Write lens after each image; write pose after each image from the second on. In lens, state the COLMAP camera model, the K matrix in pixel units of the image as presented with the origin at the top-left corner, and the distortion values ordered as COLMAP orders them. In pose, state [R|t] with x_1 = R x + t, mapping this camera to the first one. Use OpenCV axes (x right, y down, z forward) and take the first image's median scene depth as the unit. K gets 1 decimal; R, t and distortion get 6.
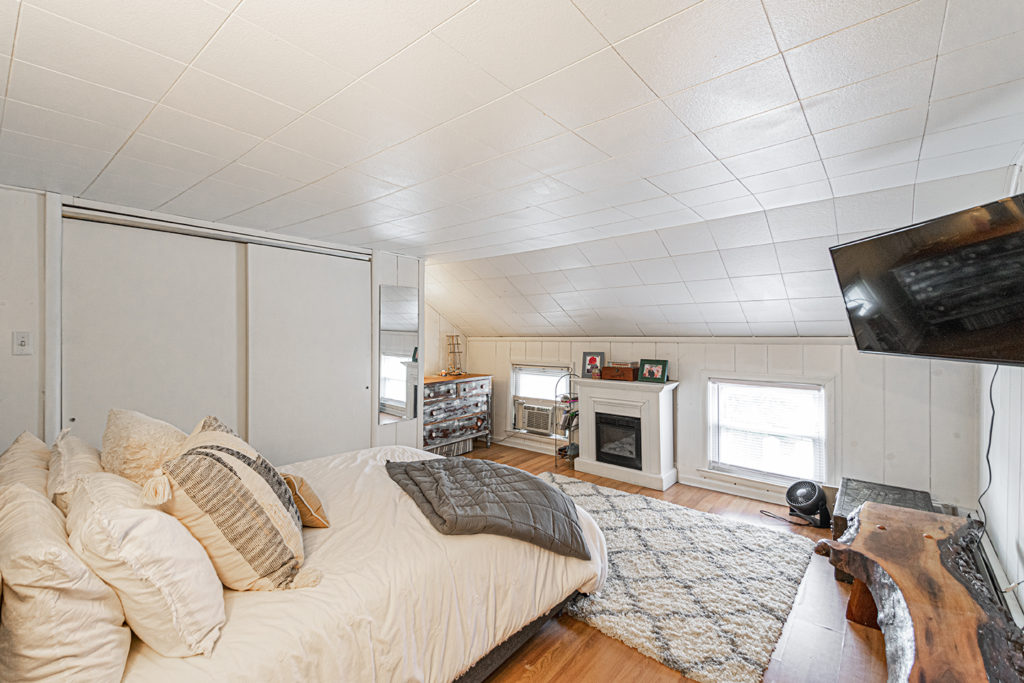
lens RADIAL K [[454.2, 0, 510.6], [0, 454.2, 336.0], [0, 0, 1]] dist [0.033661, -0.002236]
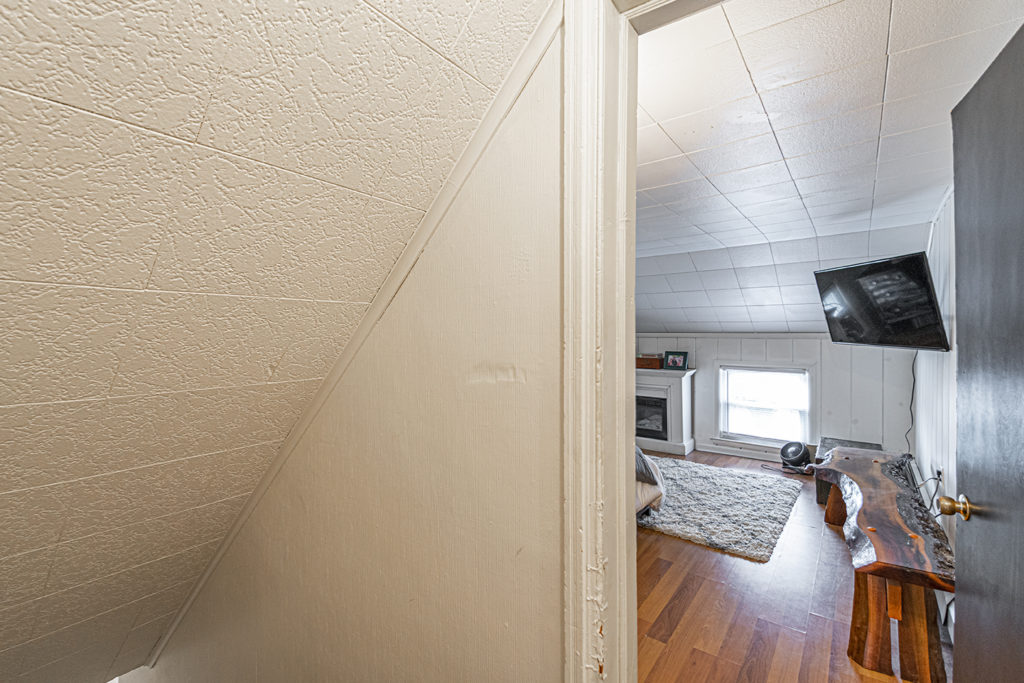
lens RADIAL K [[454.2, 0, 513.5], [0, 454.2, 339.3], [0, 0, 1]] dist [0.033661, -0.002236]
pose [[0.998810, 0.001662, 0.048745, -0.180486], [-0.002187, 0.999940, 0.010711, 0.007469], [-0.048724, -0.010804, 0.998754, -0.216988]]
